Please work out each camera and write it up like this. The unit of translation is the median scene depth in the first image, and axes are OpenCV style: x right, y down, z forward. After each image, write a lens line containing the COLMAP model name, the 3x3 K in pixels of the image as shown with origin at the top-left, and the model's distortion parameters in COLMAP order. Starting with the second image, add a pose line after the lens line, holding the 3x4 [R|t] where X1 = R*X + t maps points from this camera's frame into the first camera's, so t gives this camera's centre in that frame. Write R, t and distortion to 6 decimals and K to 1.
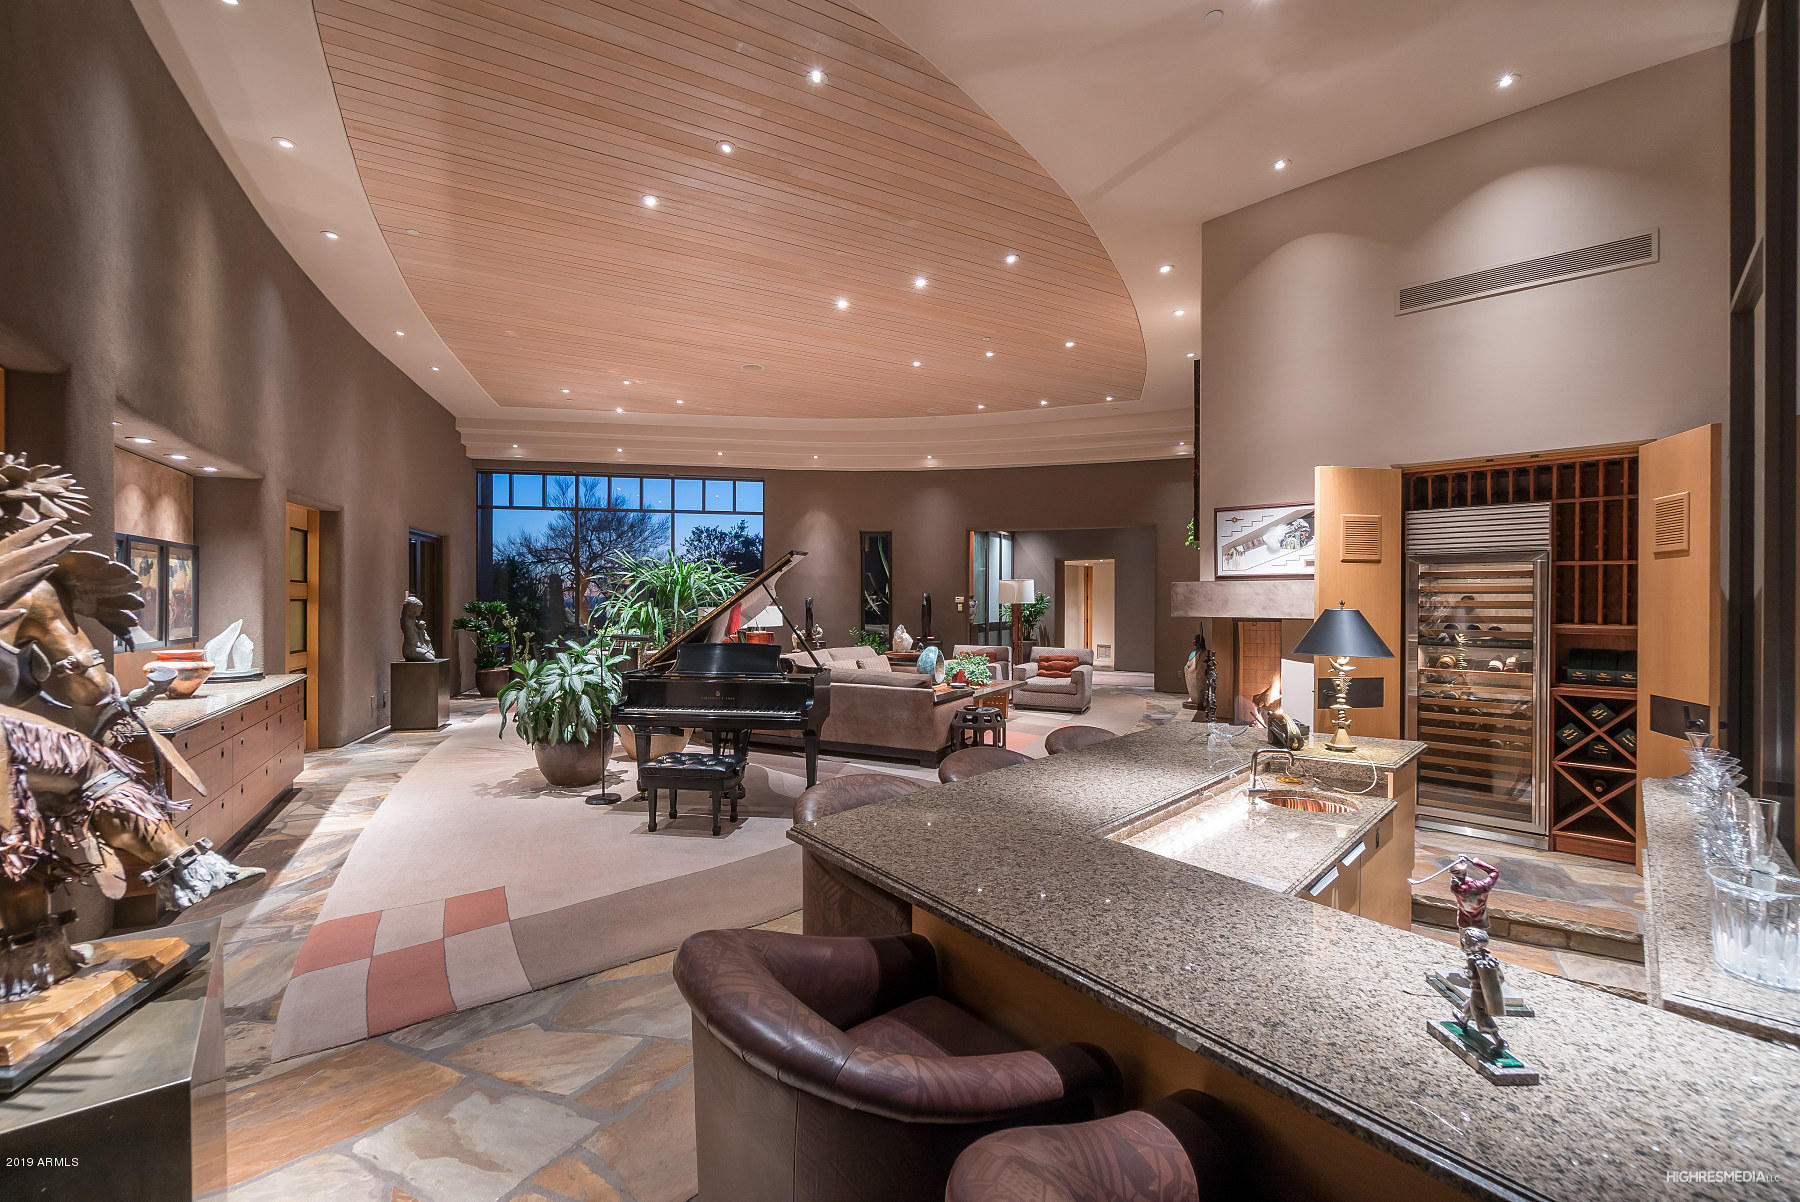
lens RADIAL K [[798.8, 0, 871.6], [0, 798.8, 597.1], [0, 0, 1]] dist [-0.002125, -0.001863]
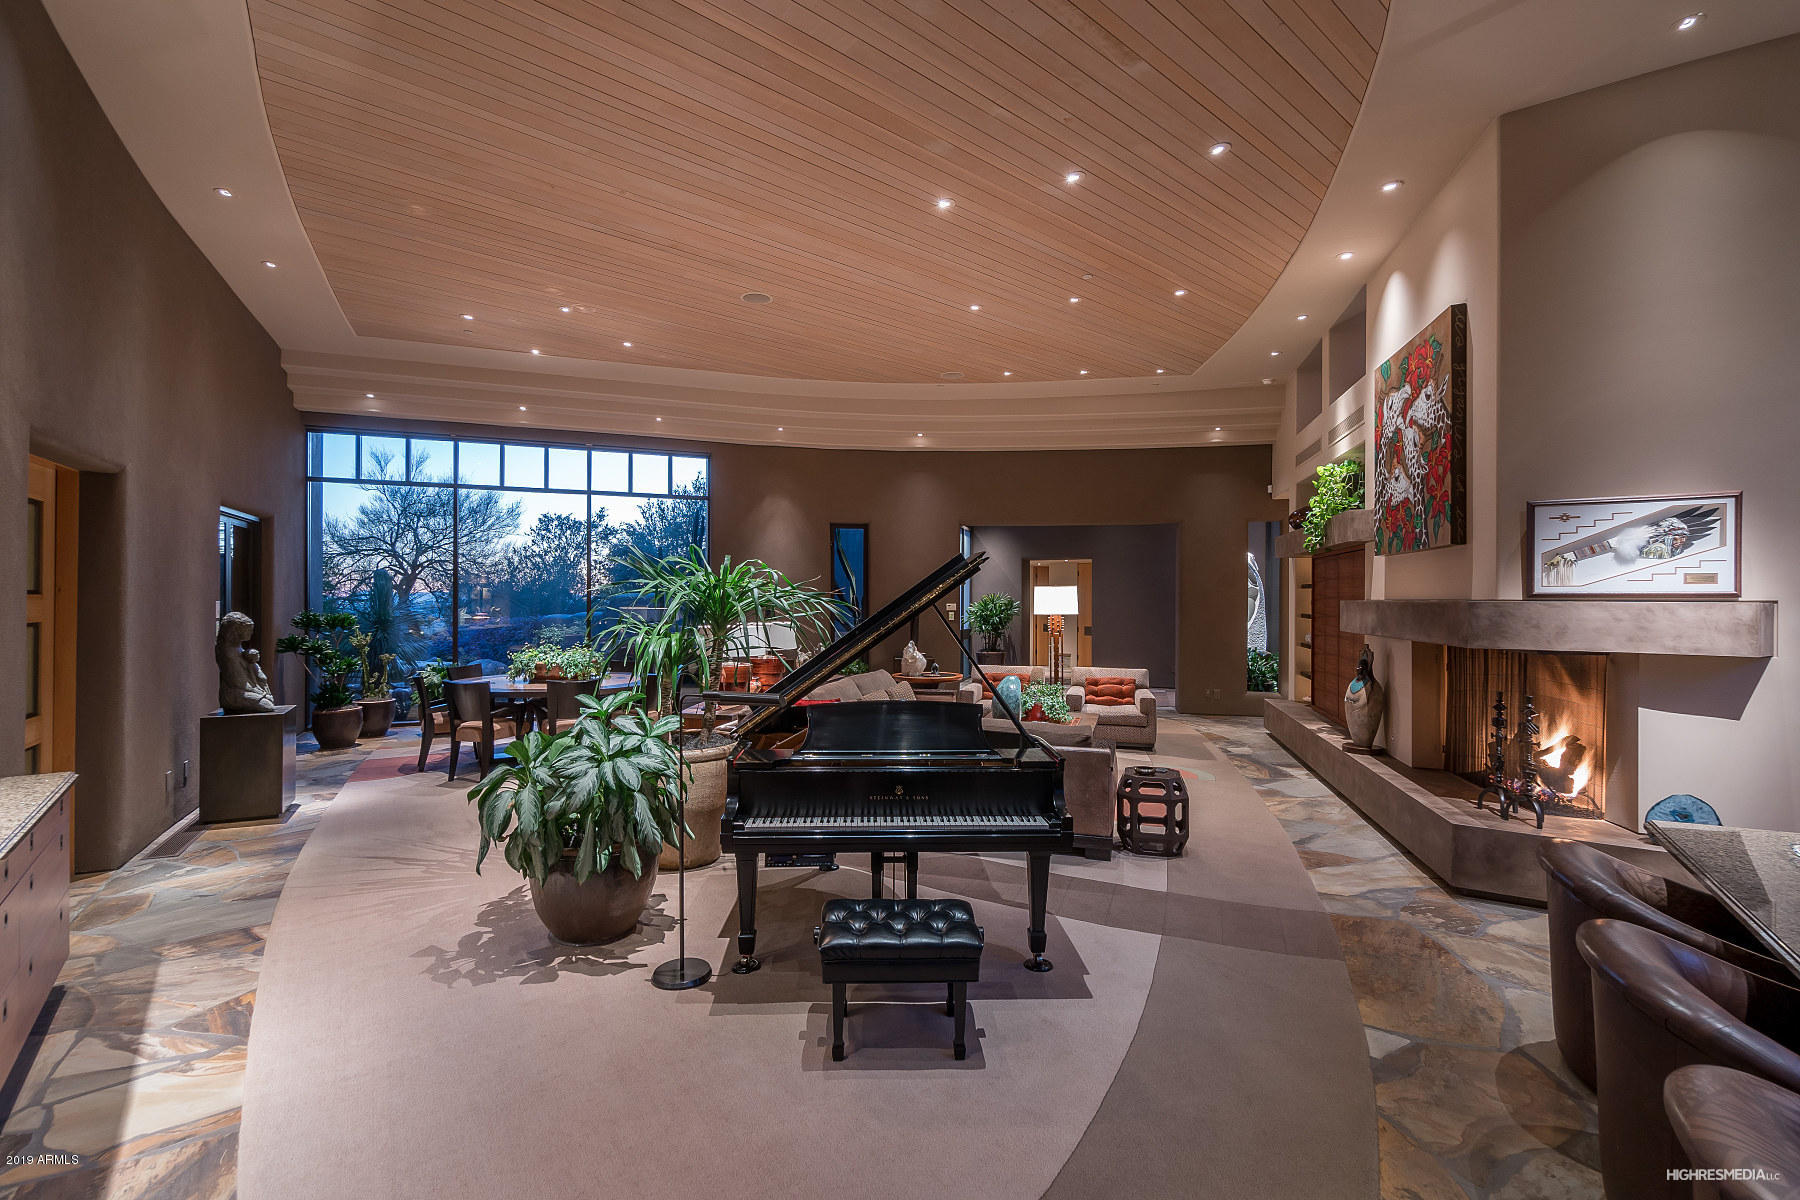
lens RADIAL K [[798.8, 0, 838.6], [0, 798.8, 586.4], [0, 0, 1]] dist [-0.002125, -0.001863]
pose [[0.979109, 0.003595, 0.203304, -0.238061], [-0.002449, 0.999980, -0.005890, -0.018245], [-0.203321, 0.005269, 0.979098, 0.281395]]
